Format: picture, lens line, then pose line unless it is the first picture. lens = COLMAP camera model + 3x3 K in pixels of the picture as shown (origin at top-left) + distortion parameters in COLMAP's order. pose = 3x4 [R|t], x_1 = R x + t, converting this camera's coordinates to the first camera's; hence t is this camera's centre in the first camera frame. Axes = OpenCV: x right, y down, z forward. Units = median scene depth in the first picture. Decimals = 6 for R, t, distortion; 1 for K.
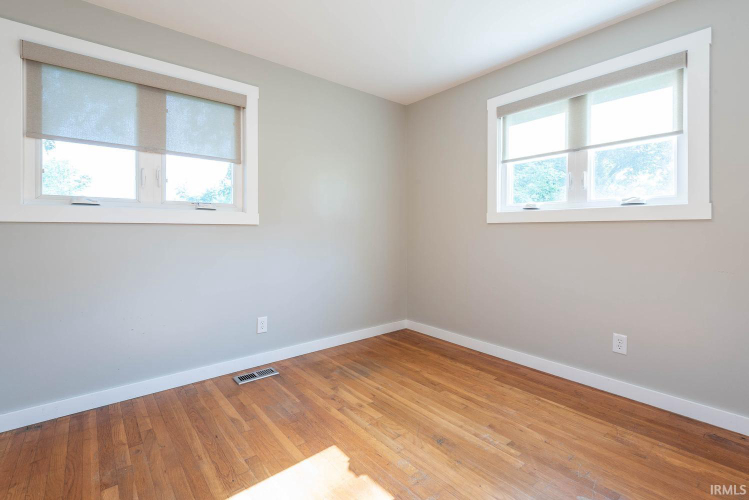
lens RADIAL K [[347.2, 0, 376.6], [0, 347.2, 237.7], [0, 0, 1]] dist [0.020604, -0.002139]
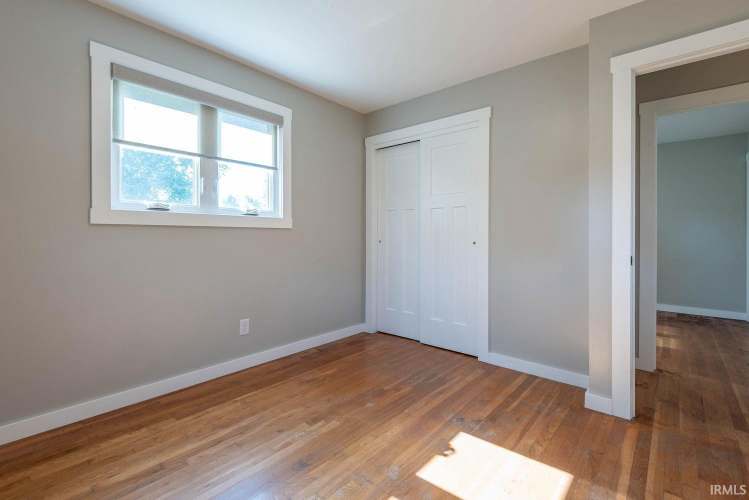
lens RADIAL K [[347.2, 0, 370.8], [0, 347.2, 243.4], [0, 0, 1]] dist [0.020604, -0.002139]
pose [[-0.162719, -0.022353, 0.986419, -0.556516], [0.017705, 0.999516, 0.025571, -0.013589], [-0.986514, 0.021626, -0.162244, 0.726478]]
